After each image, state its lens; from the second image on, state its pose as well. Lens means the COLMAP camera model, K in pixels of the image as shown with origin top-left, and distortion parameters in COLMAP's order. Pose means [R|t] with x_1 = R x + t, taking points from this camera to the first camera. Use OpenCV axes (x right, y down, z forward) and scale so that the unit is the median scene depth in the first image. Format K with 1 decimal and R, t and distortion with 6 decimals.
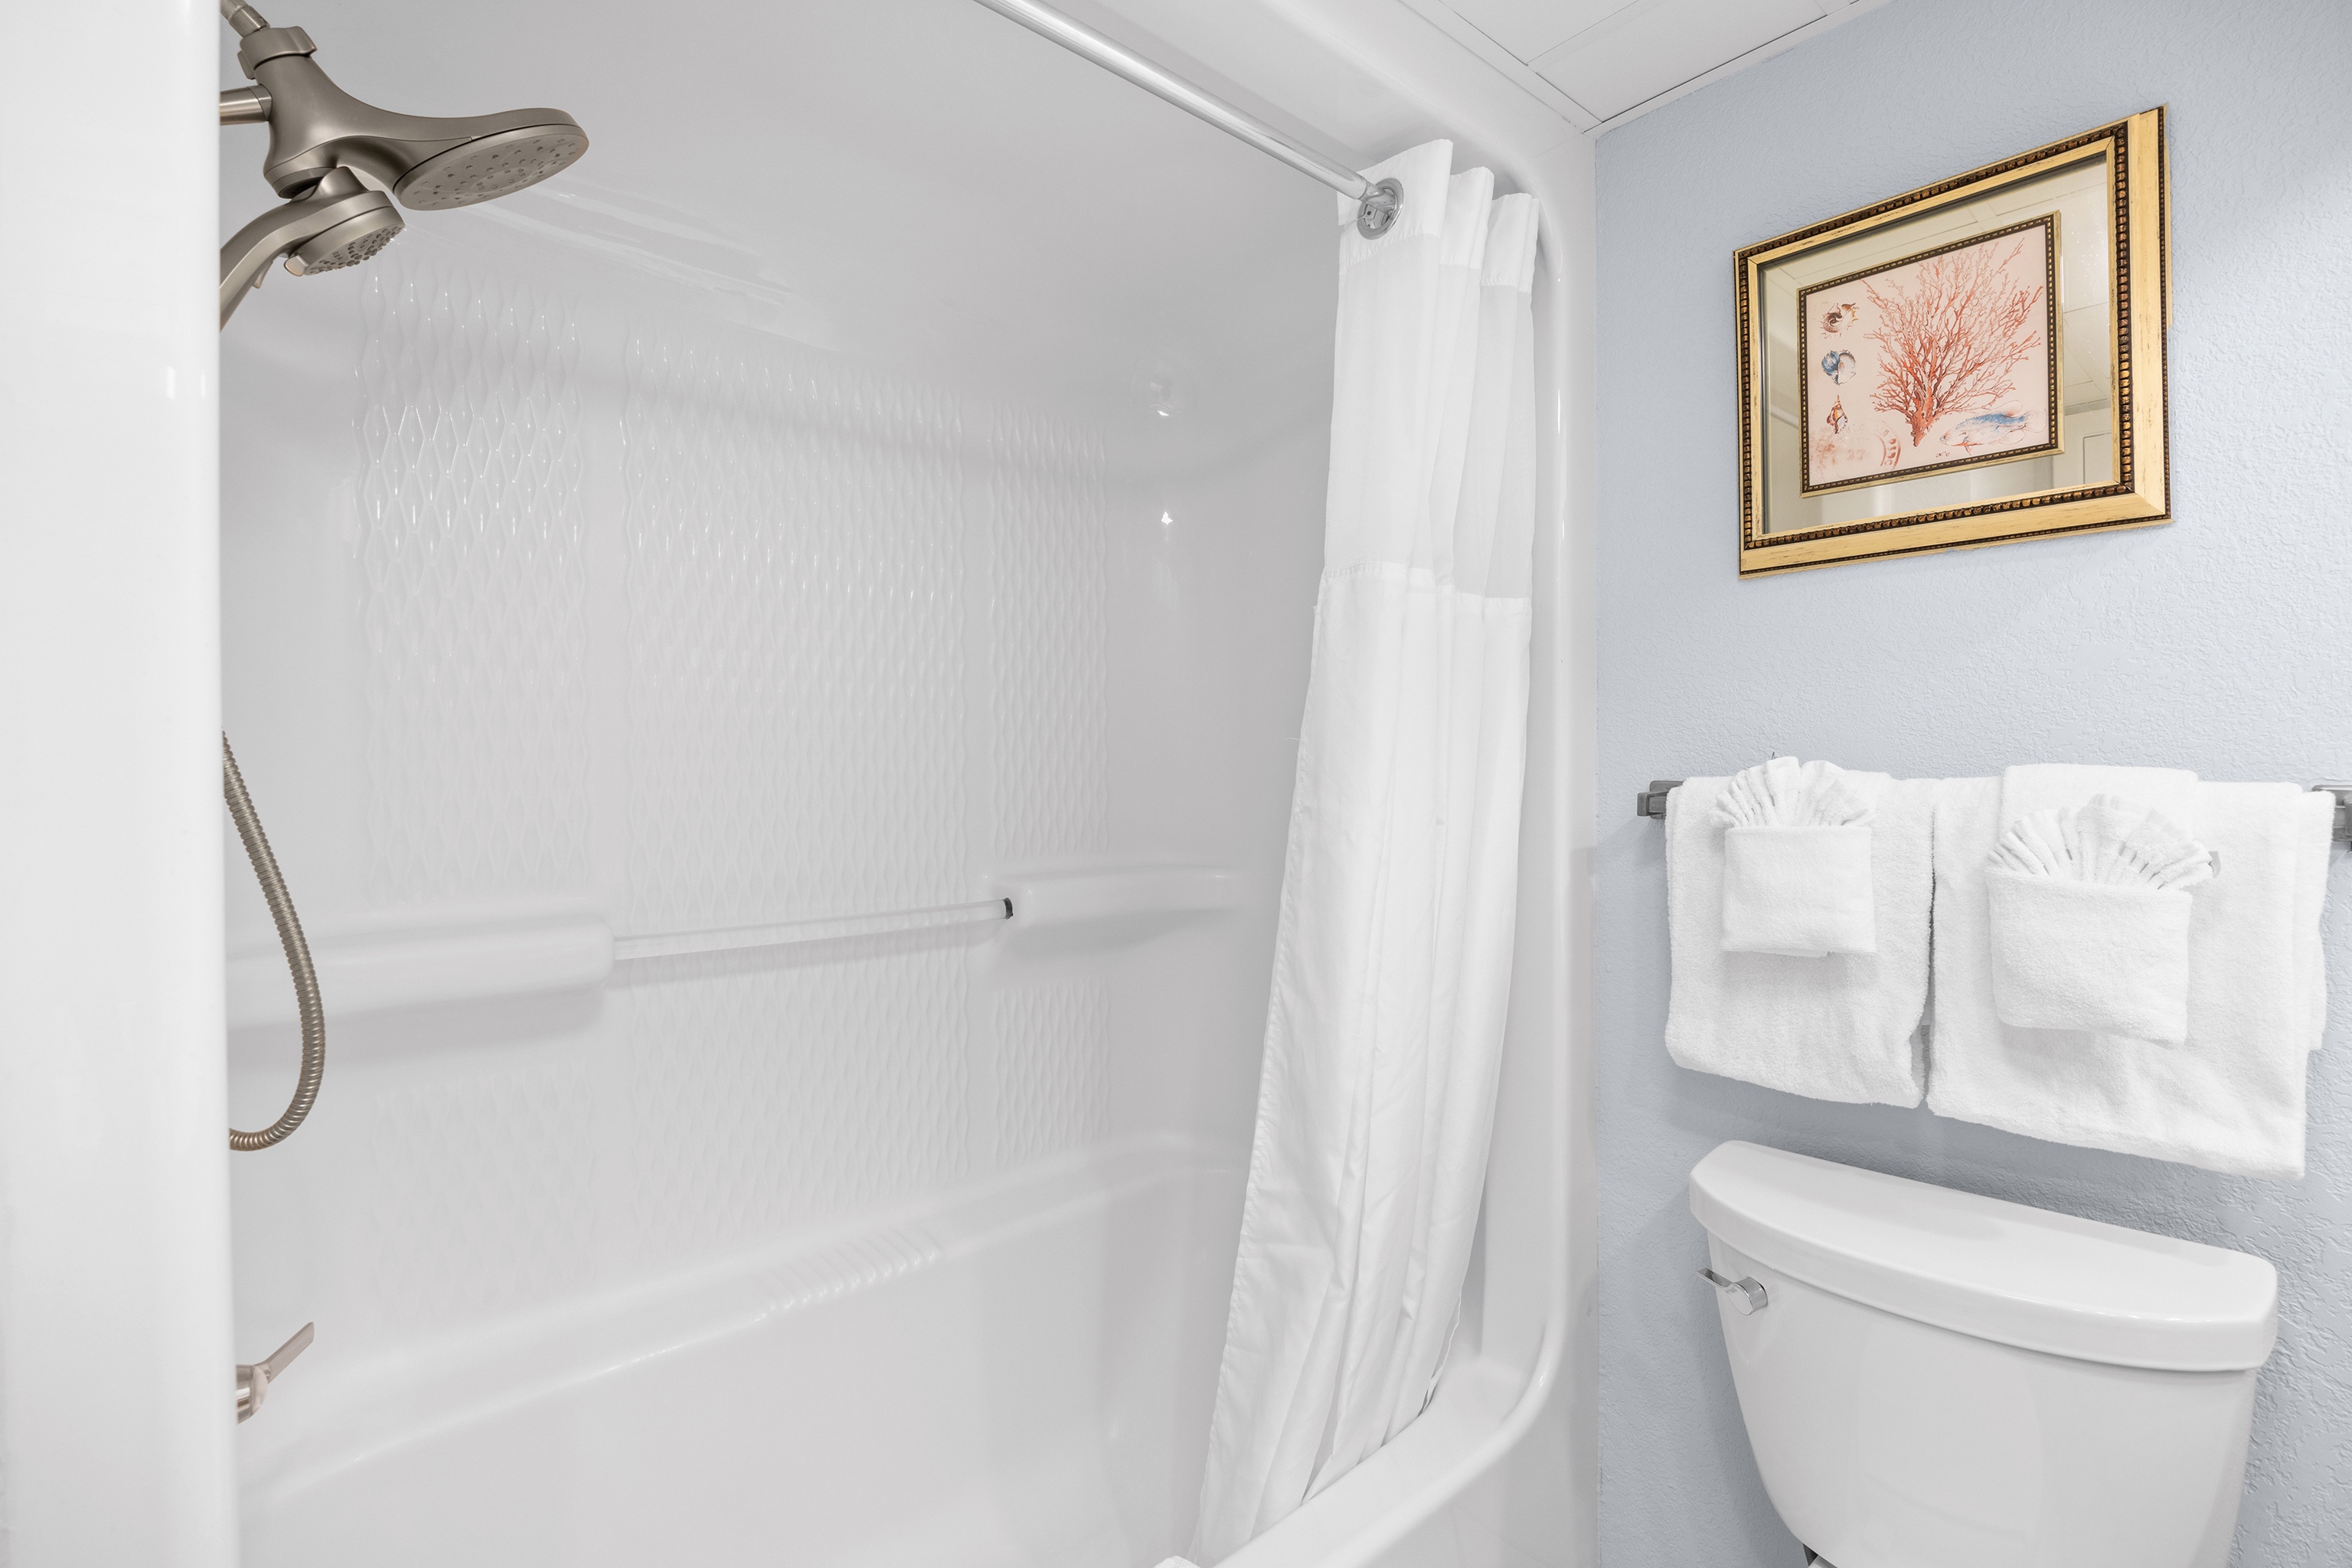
lens RADIAL K [[1091.4, 0, 1164.0], [0, 1091.4, 777.5], [0, 0, 1]] dist [-0.012168, 0.000619]
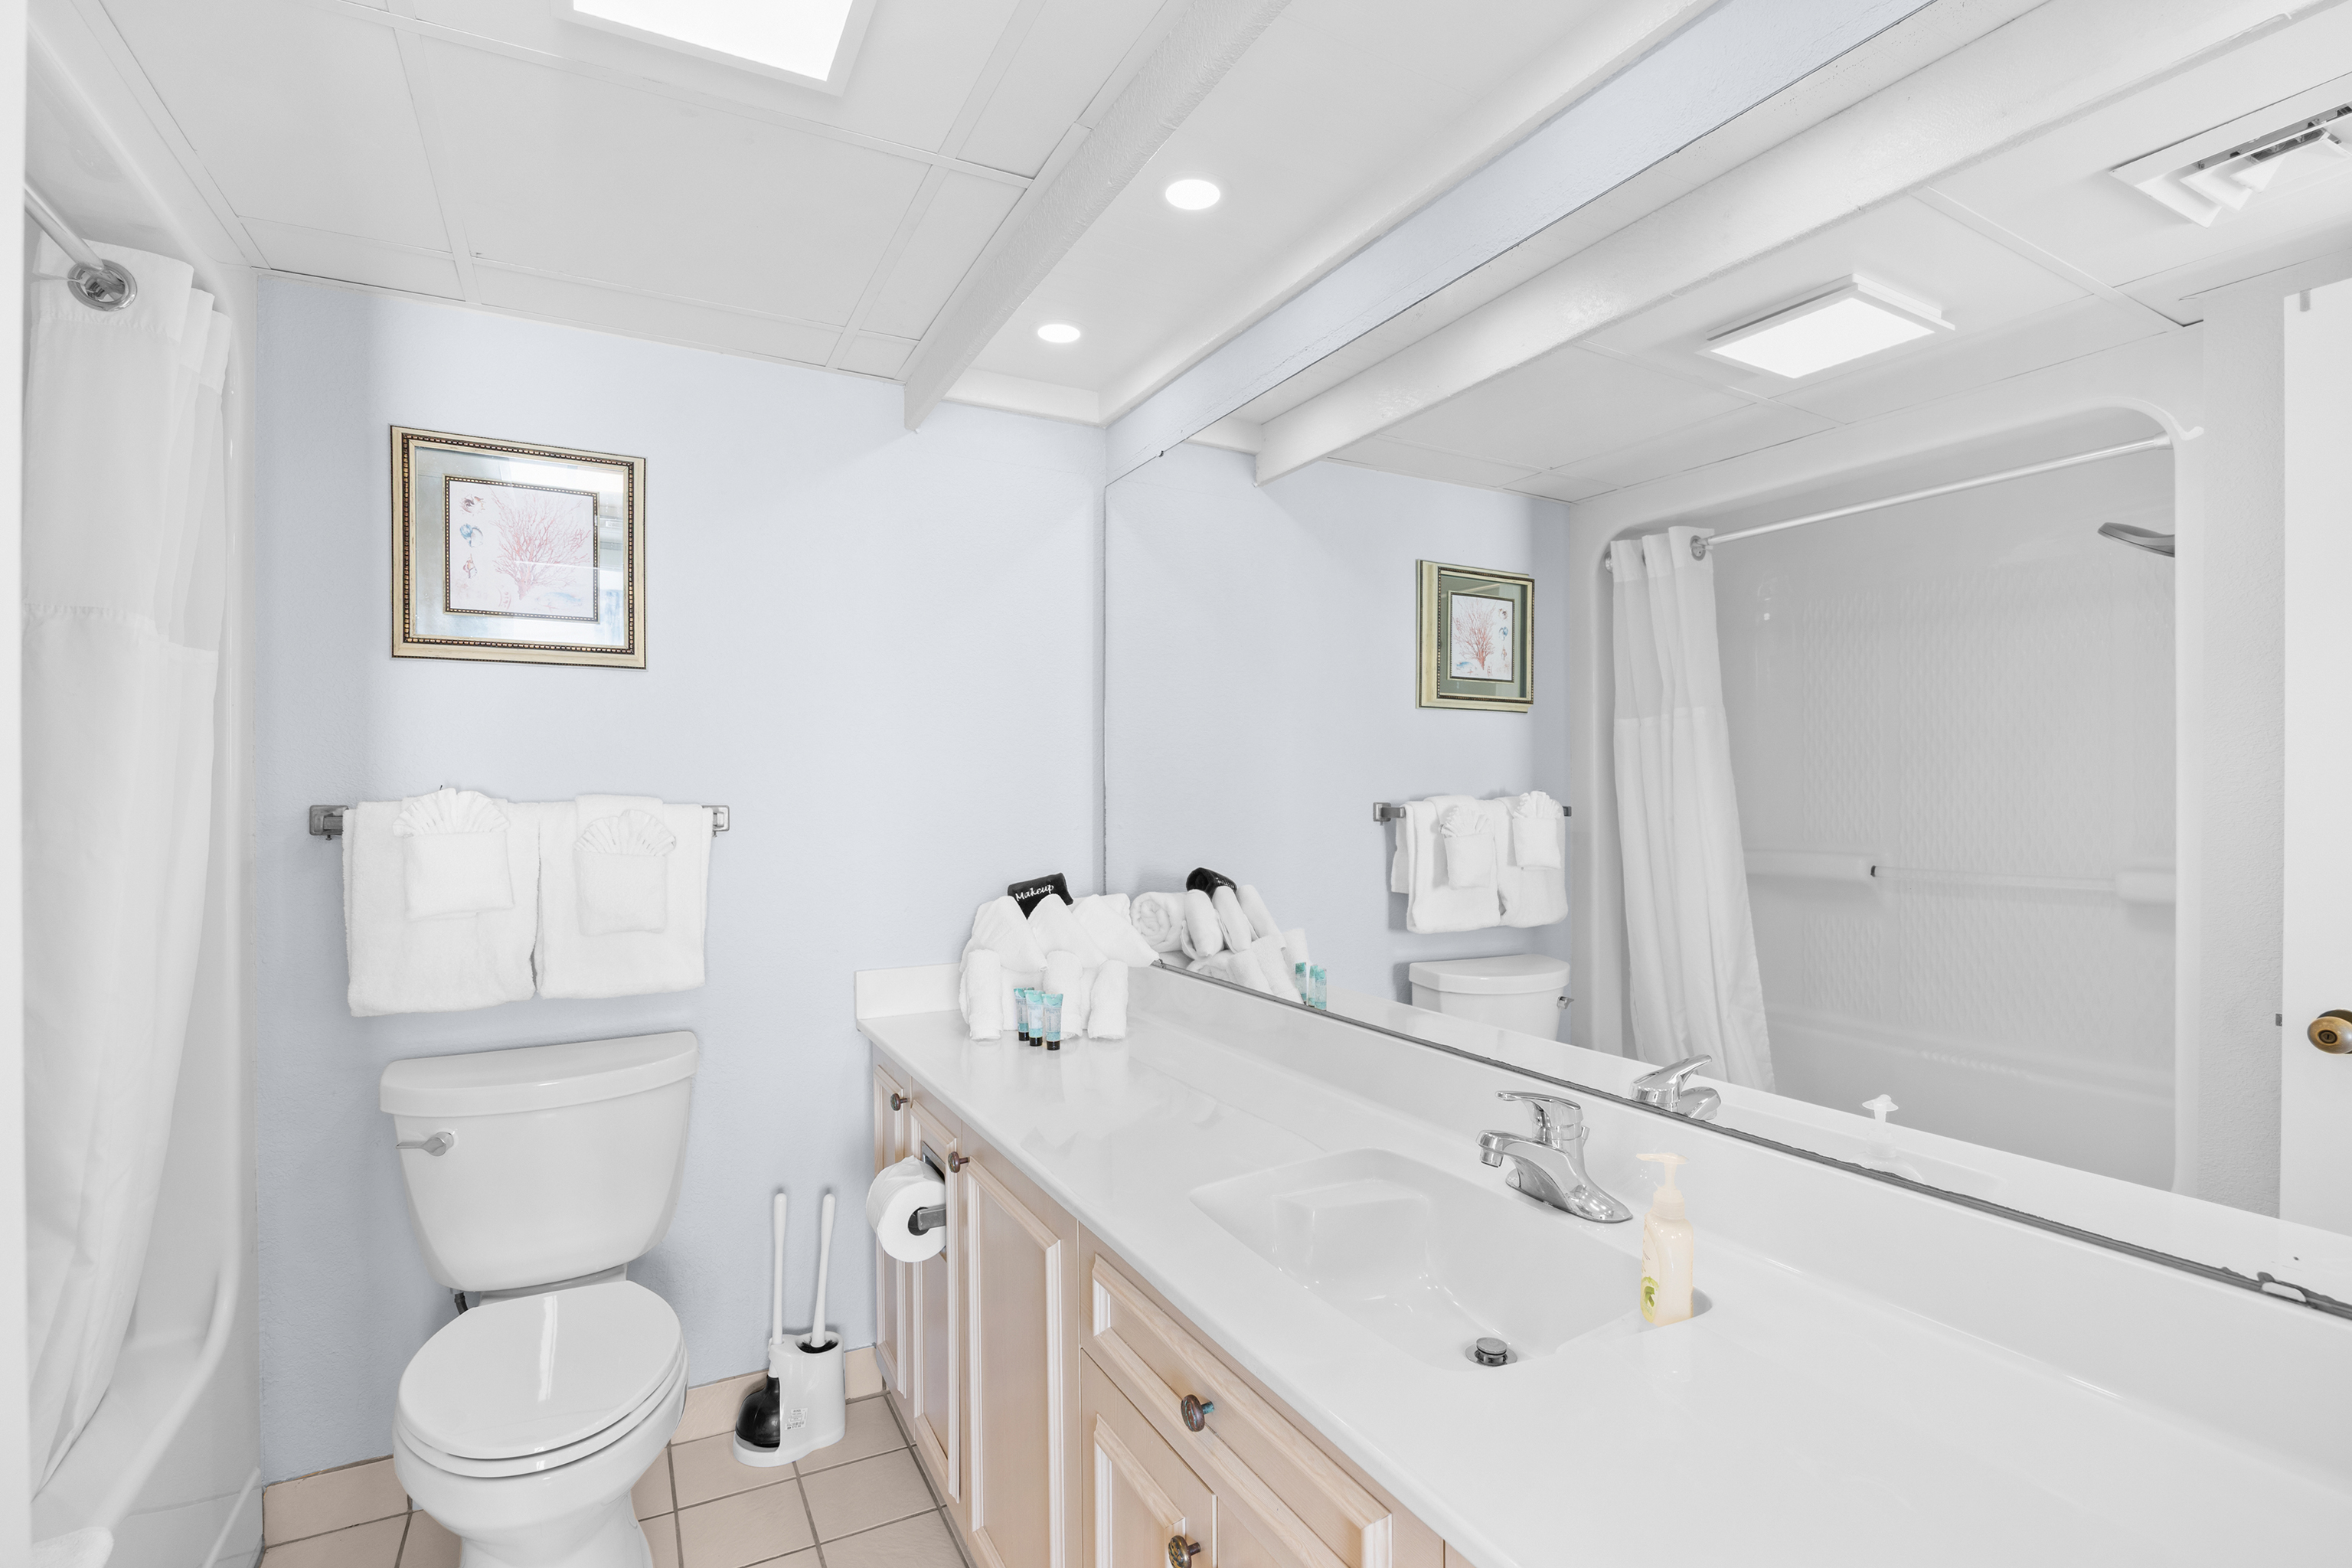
lens RADIAL K [[1091.4, 0, 1169.4], [0, 1091.4, 794.2], [0, 0, 1]] dist [-0.012168, 0.000619]
pose [[0.224241, 0.005165, 0.974520, -0.652651], [0.002003, 0.999981, -0.005761, -0.000821], [-0.974532, 0.003243, 0.224226, -0.307322]]
